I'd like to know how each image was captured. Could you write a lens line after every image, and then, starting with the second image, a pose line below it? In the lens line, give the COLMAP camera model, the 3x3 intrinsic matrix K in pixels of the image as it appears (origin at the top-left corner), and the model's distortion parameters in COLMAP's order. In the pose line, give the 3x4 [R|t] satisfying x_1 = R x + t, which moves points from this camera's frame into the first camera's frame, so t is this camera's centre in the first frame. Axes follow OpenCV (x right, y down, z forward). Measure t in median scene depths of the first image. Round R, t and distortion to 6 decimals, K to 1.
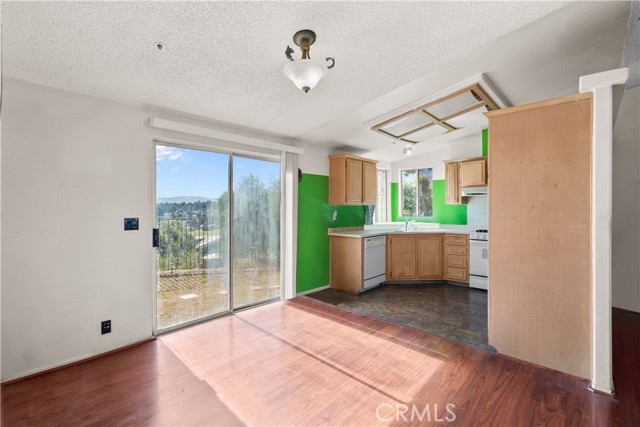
lens RADIAL K [[293.3, 0, 322.7], [0, 293.3, 207.7], [0, 0, 1]] dist [-0.004607, -0.000371]
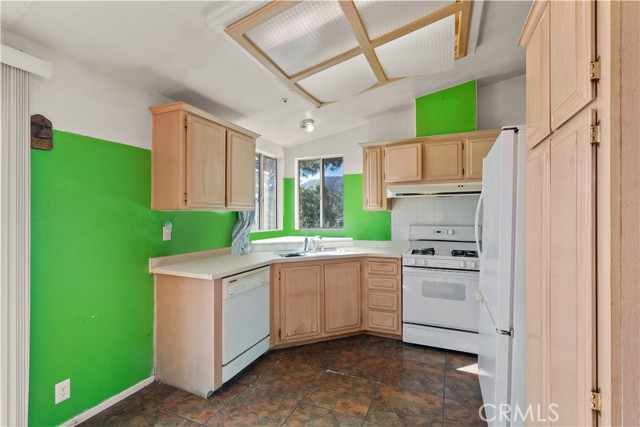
lens RADIAL K [[293.3, 0, 320.9], [0, 293.3, 213.9], [0, 0, 1]] dist [-0.004607, -0.000371]
pose [[0.946282, 0.000641, 0.323342, 0.126261], [0.000400, 0.999995, -0.003150, -0.001225], [-0.323342, 0.003110, 0.946277, 0.443238]]
